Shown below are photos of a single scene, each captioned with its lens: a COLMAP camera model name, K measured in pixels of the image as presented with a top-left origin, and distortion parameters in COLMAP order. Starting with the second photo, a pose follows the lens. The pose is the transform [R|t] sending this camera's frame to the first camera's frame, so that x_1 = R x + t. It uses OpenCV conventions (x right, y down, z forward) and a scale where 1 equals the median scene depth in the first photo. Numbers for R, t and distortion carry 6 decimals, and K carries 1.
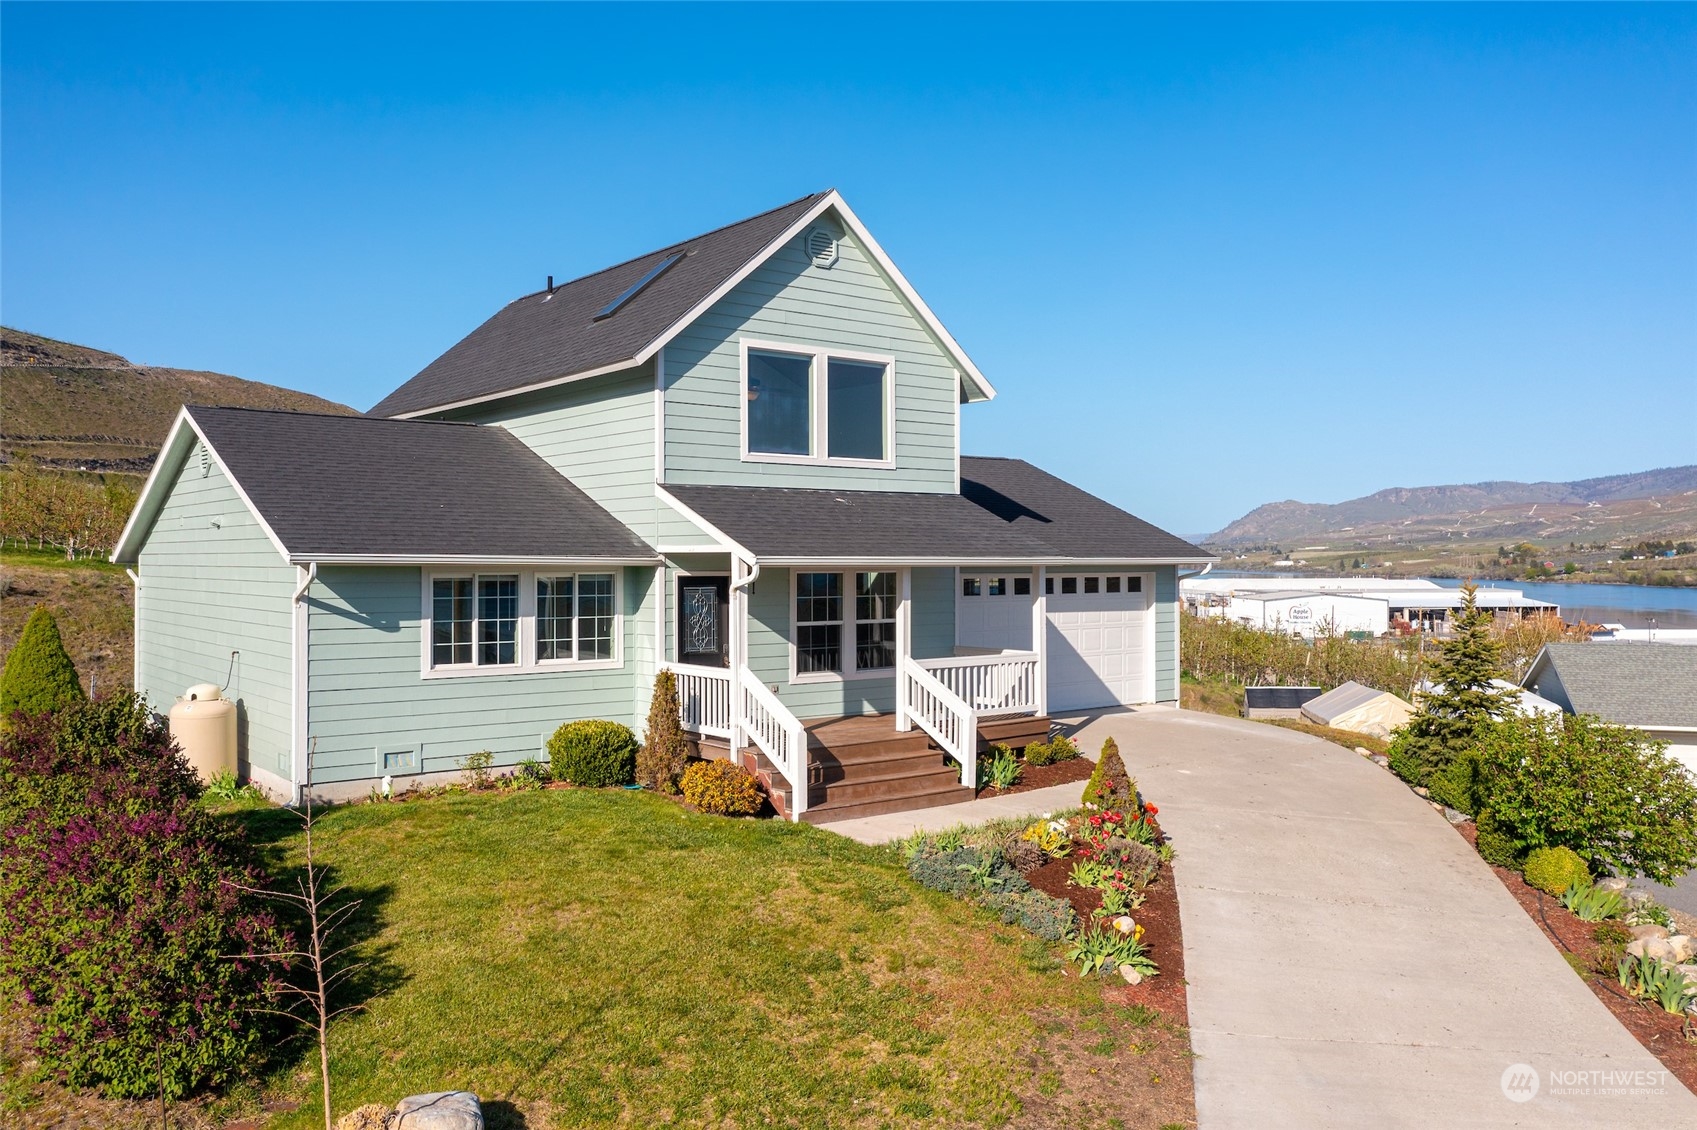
lens RADIAL K [[1318.2, 0, 845.7], [0, 1318.2, 604.8], [0, 0, 1]] dist [0.005278, -0.000253]
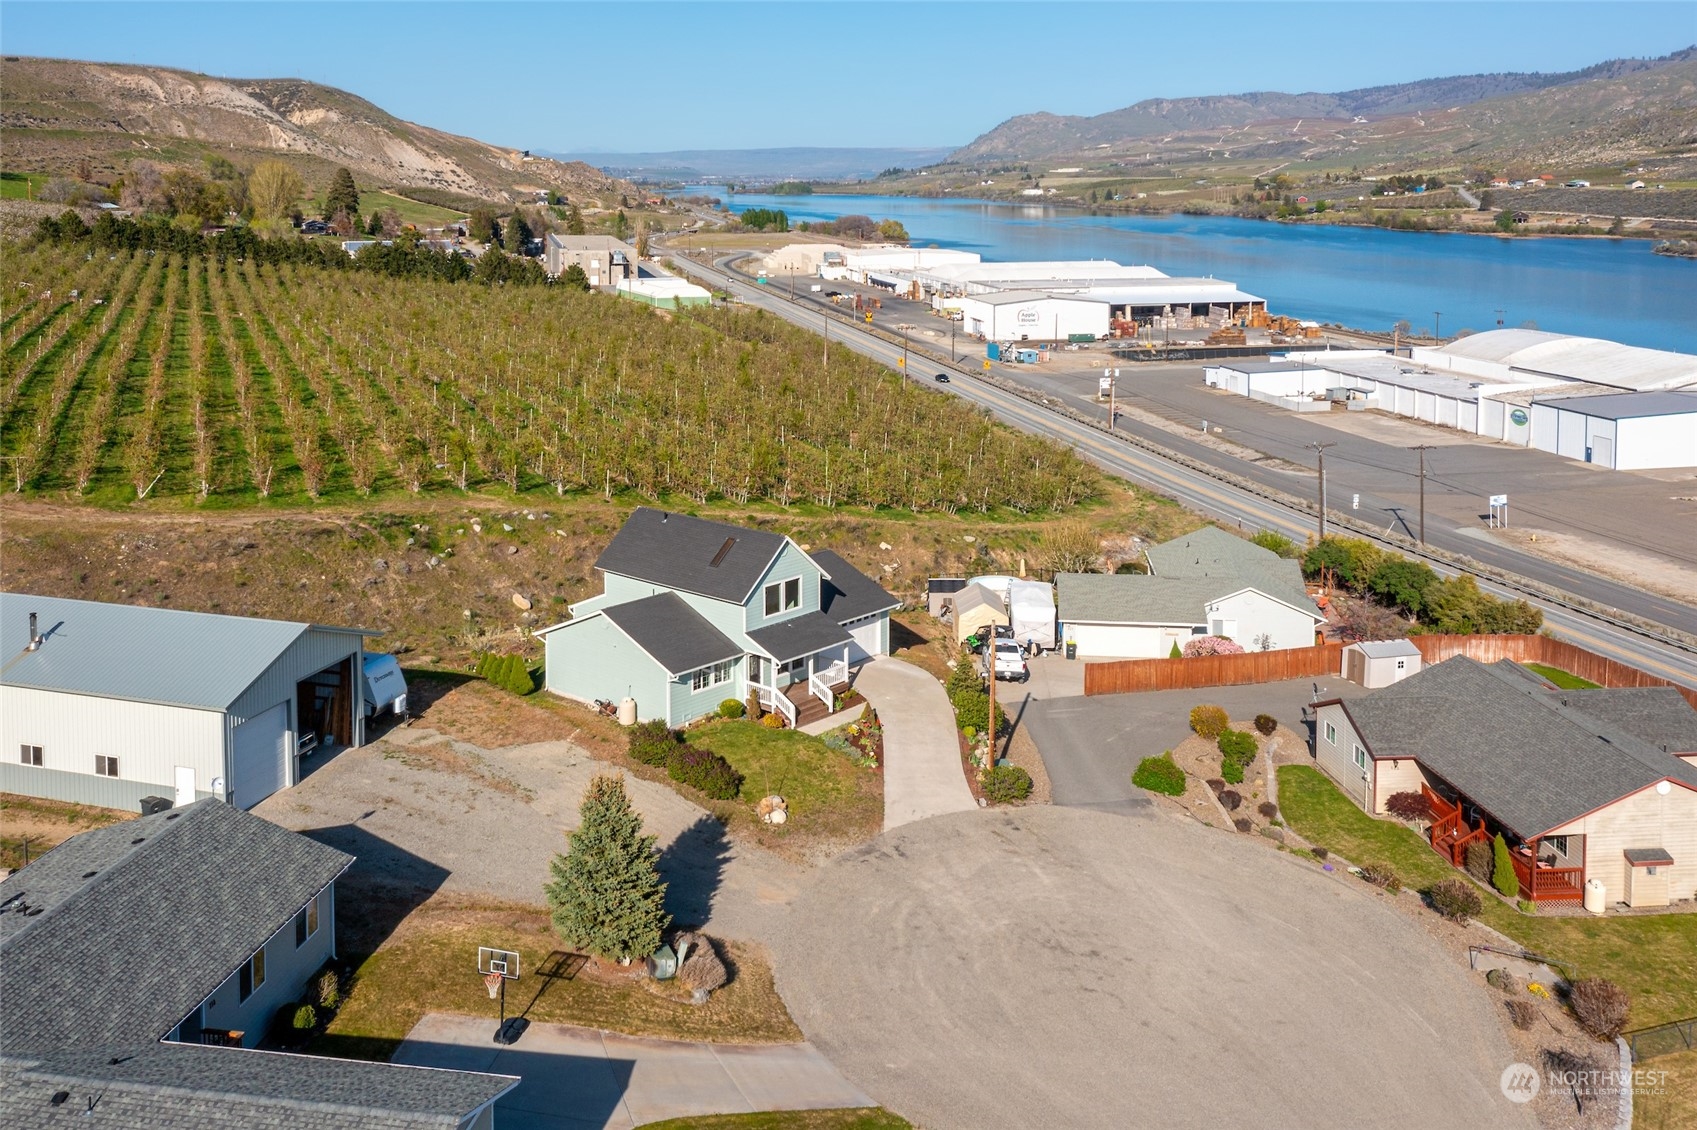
lens RADIAL K [[1506.2, 0, 785.3], [0, 1506.2, 431.6], [0, 0, 1]] dist [-0.032066, 0.006131]
pose [[0.987267, -0.029407, 0.156333, -0.658562], [0.010041, 0.992325, 0.123247, -1.144091], [-0.158757, -0.120108, 0.979985, -2.981976]]
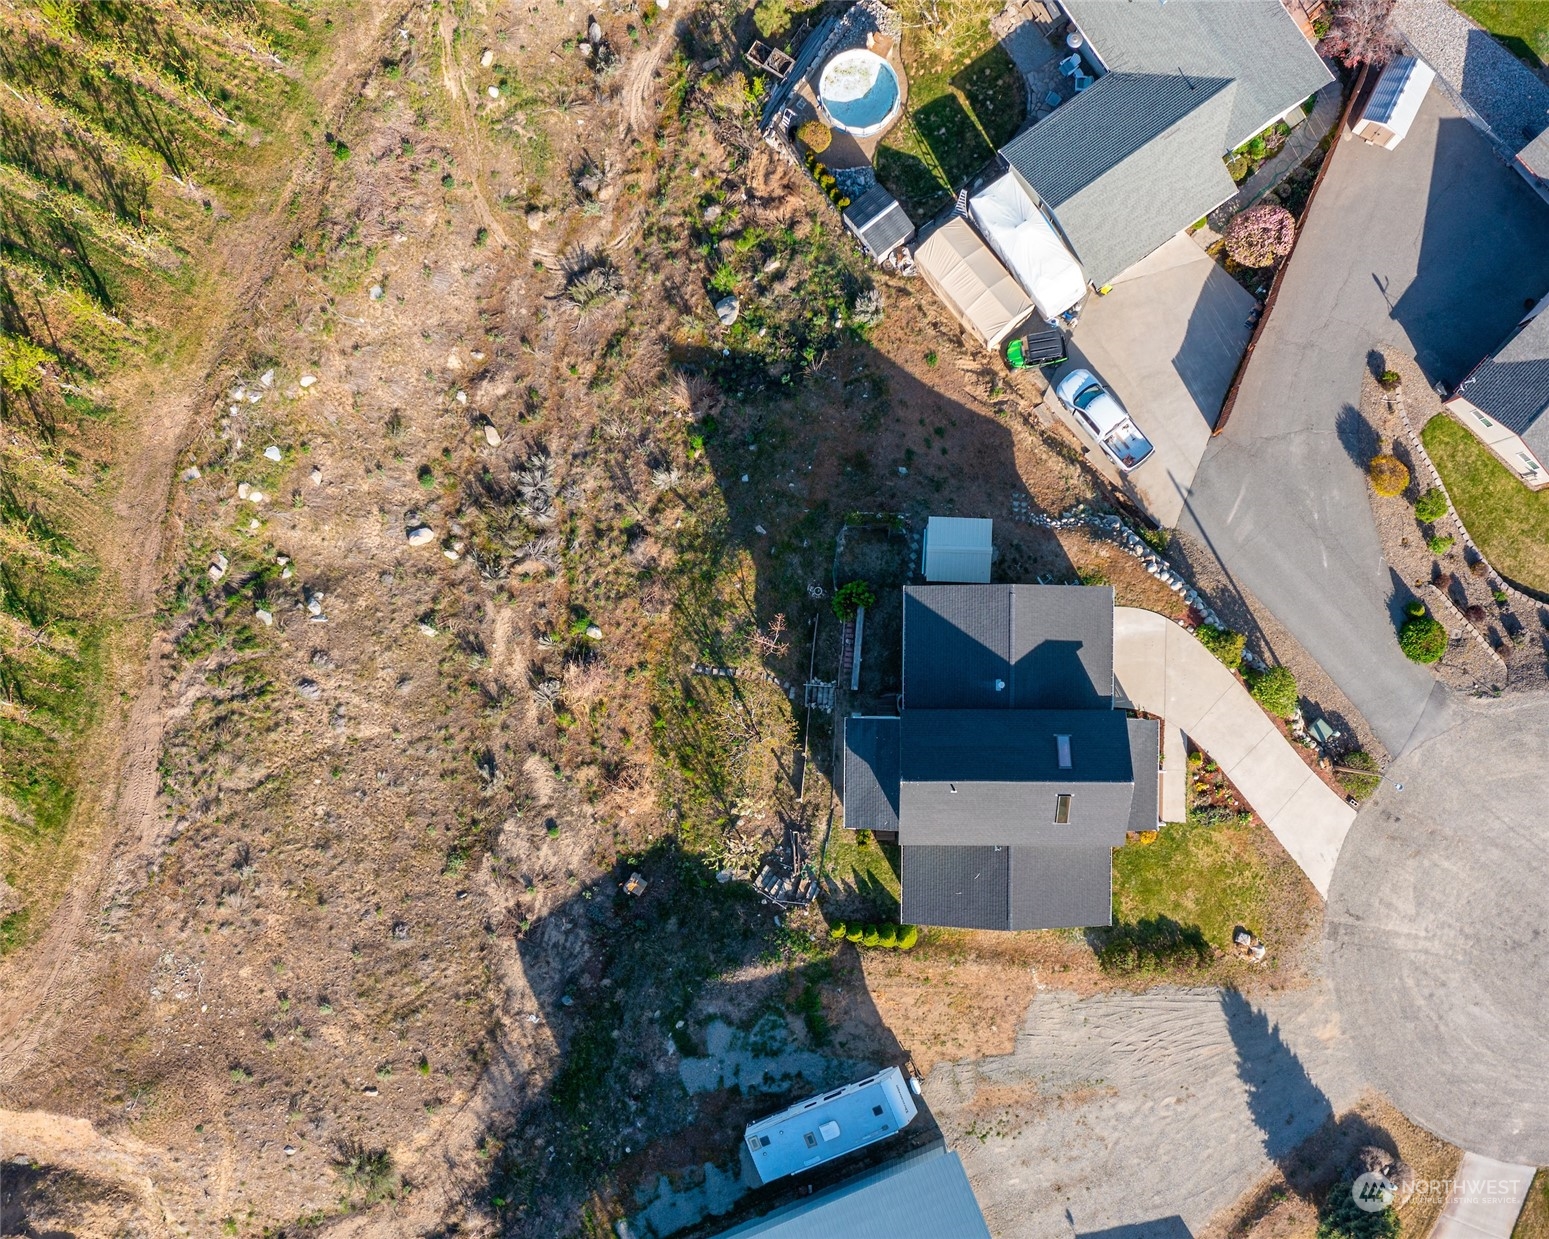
lens RADIAL K [[1458.6, 0, 774.5], [0, 1458.6, 619.5], [0, 0, 1]] dist [-0.019447, -0.005532]
pose [[0.626099, -0.779576, -0.016173, -0.204702], [0.074631, 0.039266, 0.996438, -4.214522], [-0.776164, -0.625075, 0.082765, 1.765273]]
